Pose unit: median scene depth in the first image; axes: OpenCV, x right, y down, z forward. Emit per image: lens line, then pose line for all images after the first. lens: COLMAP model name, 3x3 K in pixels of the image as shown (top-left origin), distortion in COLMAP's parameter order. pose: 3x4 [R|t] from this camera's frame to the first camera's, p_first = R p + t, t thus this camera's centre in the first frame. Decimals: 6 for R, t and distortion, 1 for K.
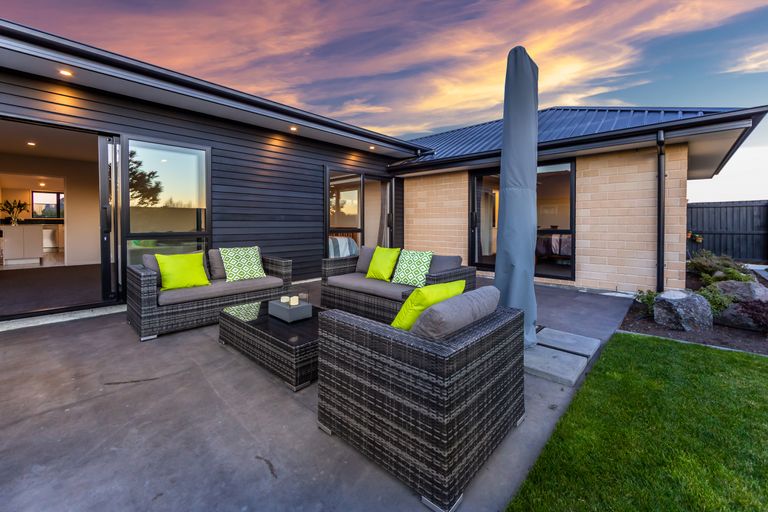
lens RADIAL K [[315.9, 0, 397.7], [0, 315.9, 224.1], [0, 0, 1]] dist [-0.015471, 0.001764]
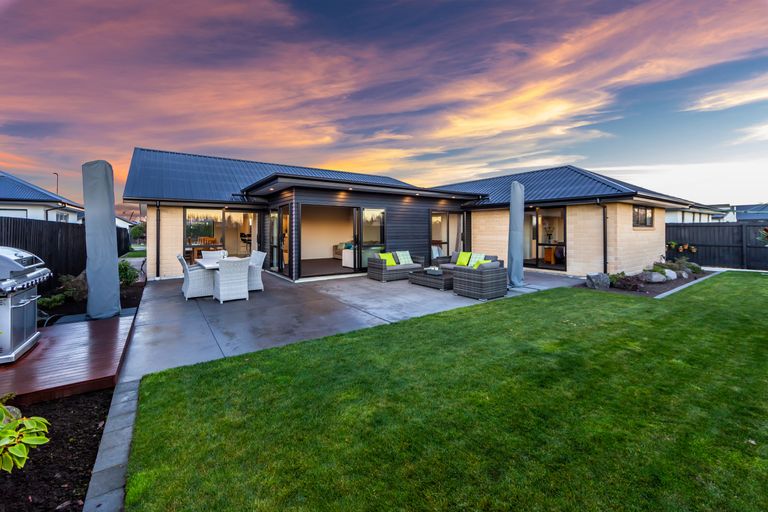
lens RADIAL K [[315.9, 0, 396.5], [0, 315.9, 225.6], [0, 0, 1]] dist [-0.015471, 0.001764]
pose [[0.979310, -0.004866, -0.202305, -0.043240], [0.001605, 0.999866, -0.016279, -0.060745], [0.202357, 0.015618, 0.979187, -1.017082]]
